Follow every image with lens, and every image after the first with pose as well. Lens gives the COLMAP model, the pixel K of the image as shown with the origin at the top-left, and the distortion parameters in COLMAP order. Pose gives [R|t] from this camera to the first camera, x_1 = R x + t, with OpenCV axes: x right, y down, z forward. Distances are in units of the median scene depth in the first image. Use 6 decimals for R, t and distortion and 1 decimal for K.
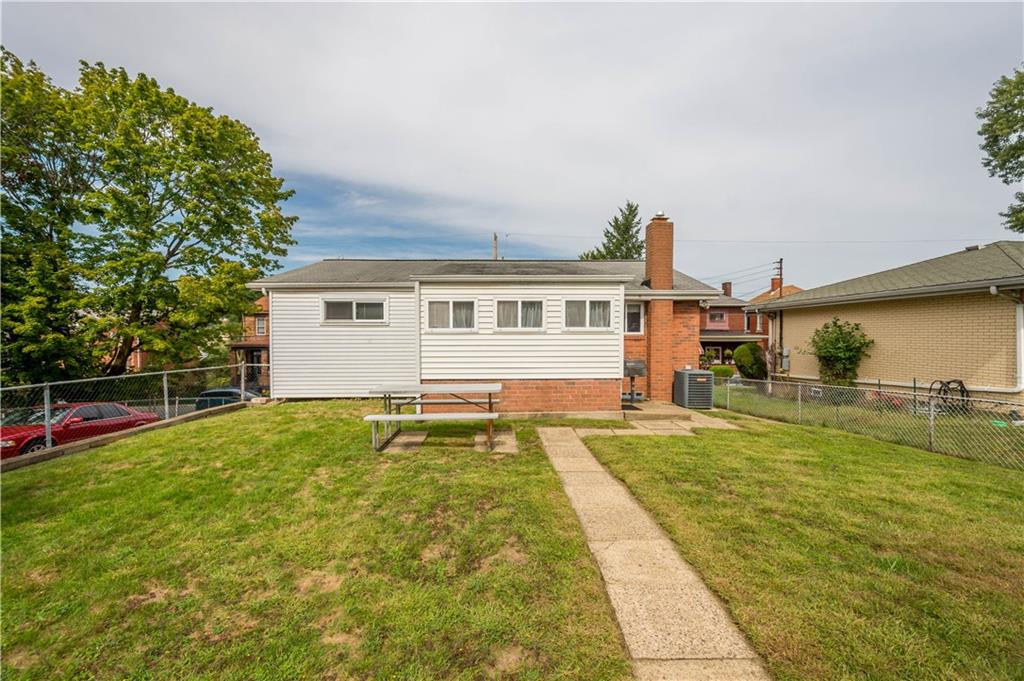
lens RADIAL K [[454.4, 0, 514.4], [0, 454.4, 359.2], [0, 0, 1]] dist [0.005606, -0.000575]
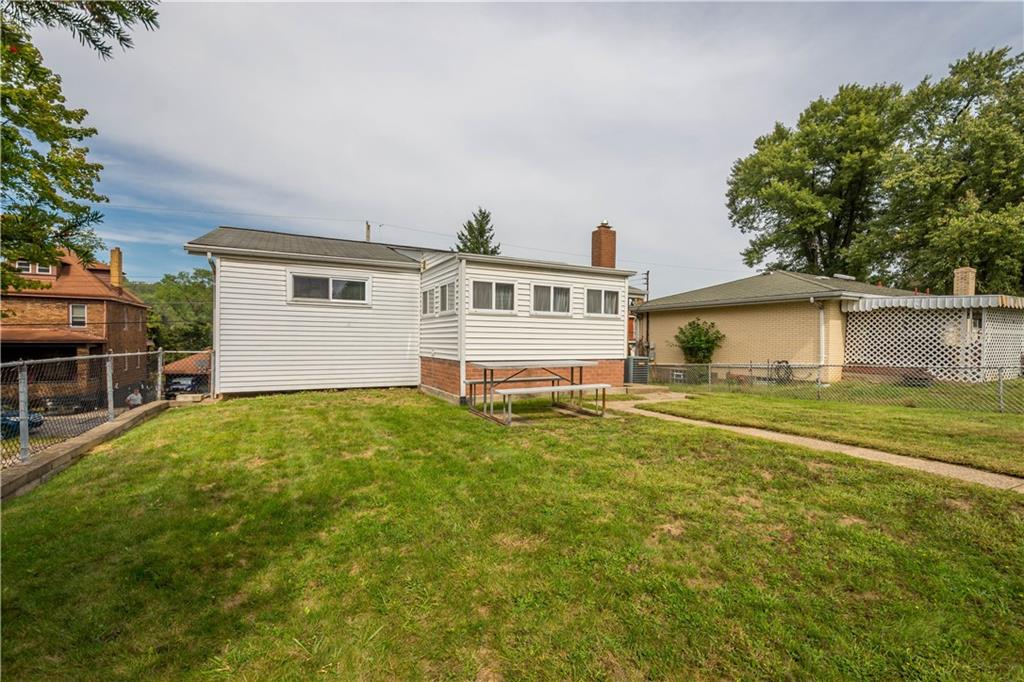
lens RADIAL K [[454.4, 0, 514.4], [0, 454.4, 359.7], [0, 0, 1]] dist [0.005606, -0.000575]
pose [[0.895881, -0.007459, 0.444231, -0.413621], [0.011742, 0.999907, -0.006891, 0.038014], [-0.444139, 0.011390, 0.895886, 0.061625]]
